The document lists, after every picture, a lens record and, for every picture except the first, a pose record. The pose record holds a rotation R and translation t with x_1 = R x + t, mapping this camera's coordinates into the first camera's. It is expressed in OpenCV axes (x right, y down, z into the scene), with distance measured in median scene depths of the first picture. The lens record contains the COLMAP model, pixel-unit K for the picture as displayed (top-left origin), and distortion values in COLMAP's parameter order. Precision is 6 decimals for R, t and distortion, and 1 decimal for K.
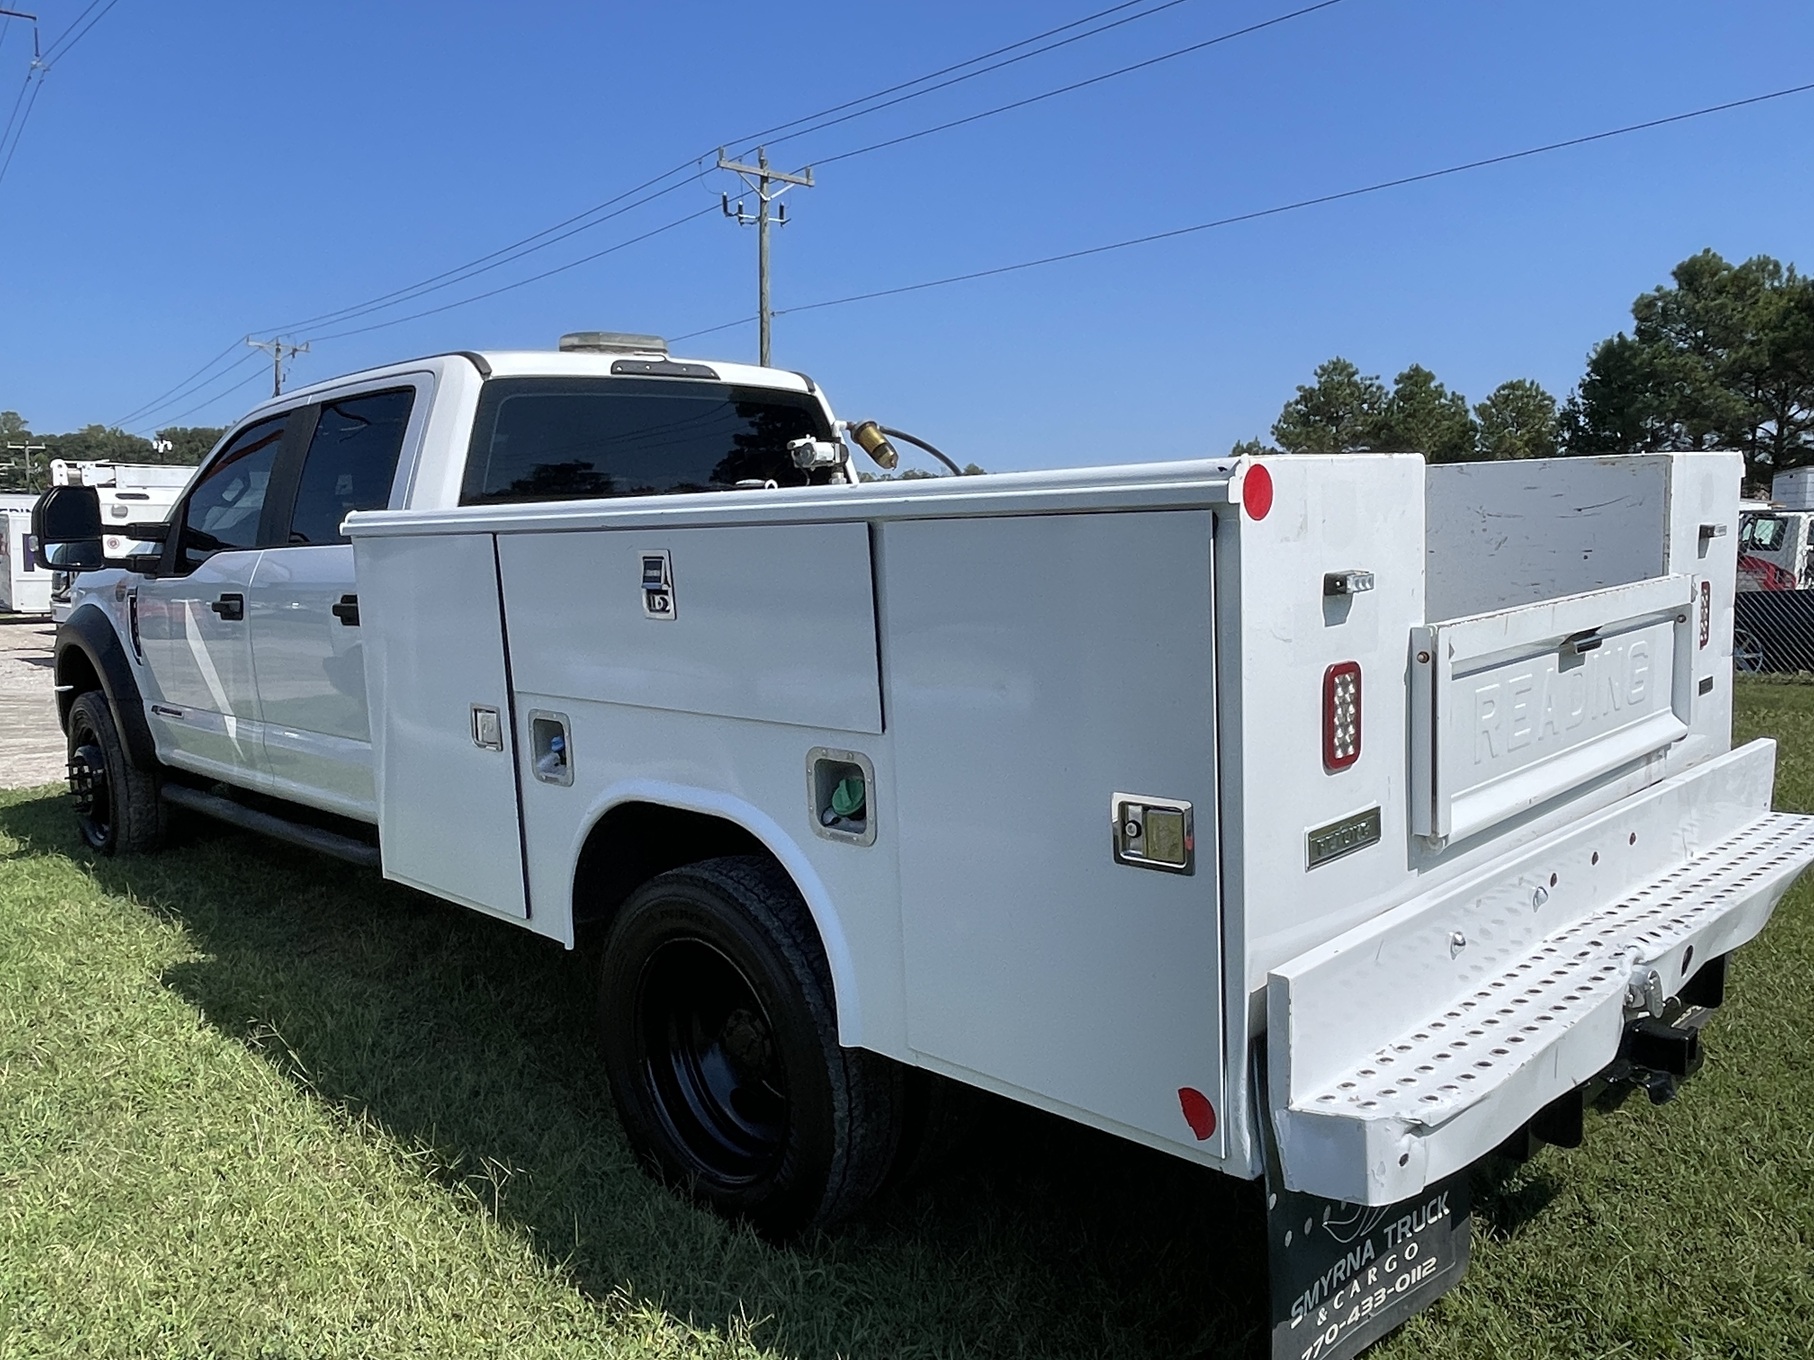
lens RADIAL K [[1360.7, 0, 903.2], [0, 1360.7, 685.5], [0, 0, 1]] dist [0.016044, -0.026941]
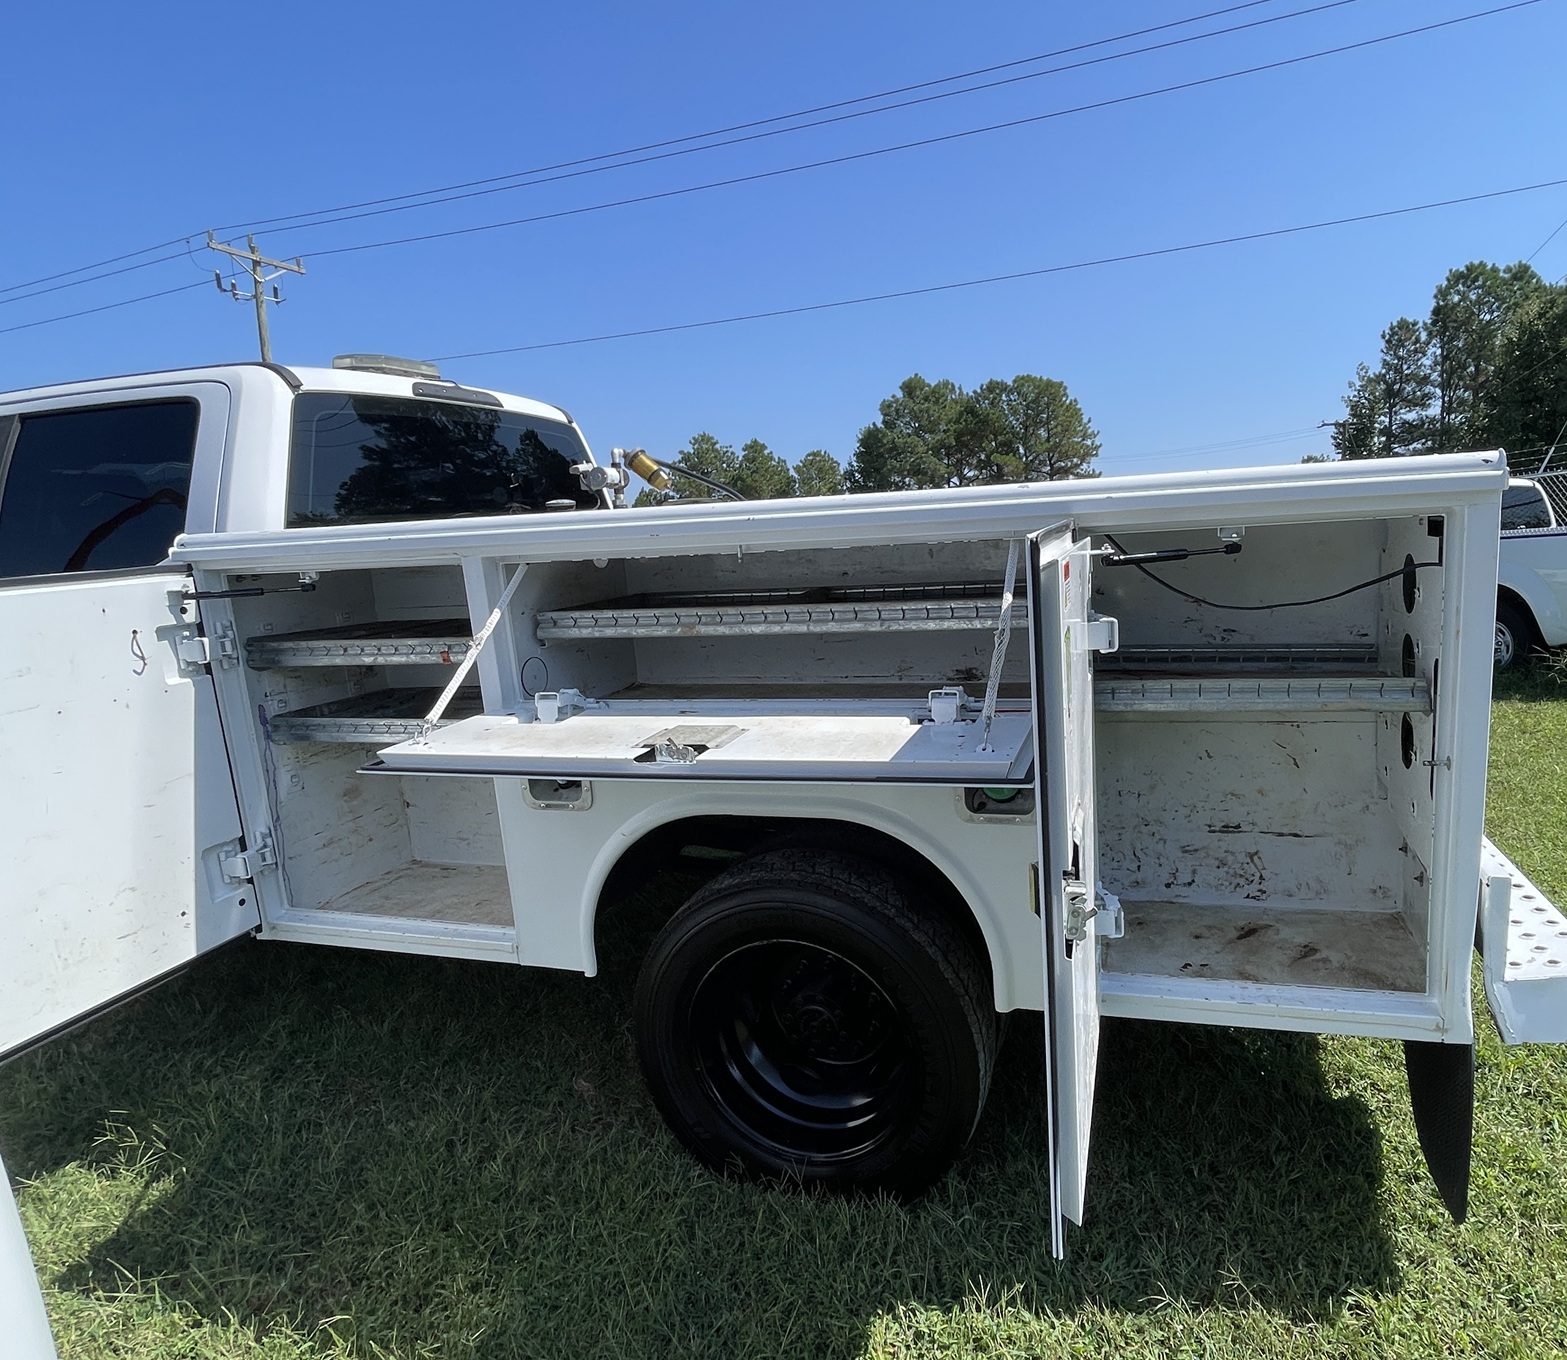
lens RADIAL K [[908.1, 0, 784.7], [0, 908.1, 678.5], [0, 0, 1]] dist [-0.011483, 0.003879]
pose [[0.875107, -0.093250, 0.474860, -0.114656], [0.082796, 0.995641, 0.042935, -0.009452], [-0.476794, 0.001744, 0.879013, 0.101966]]
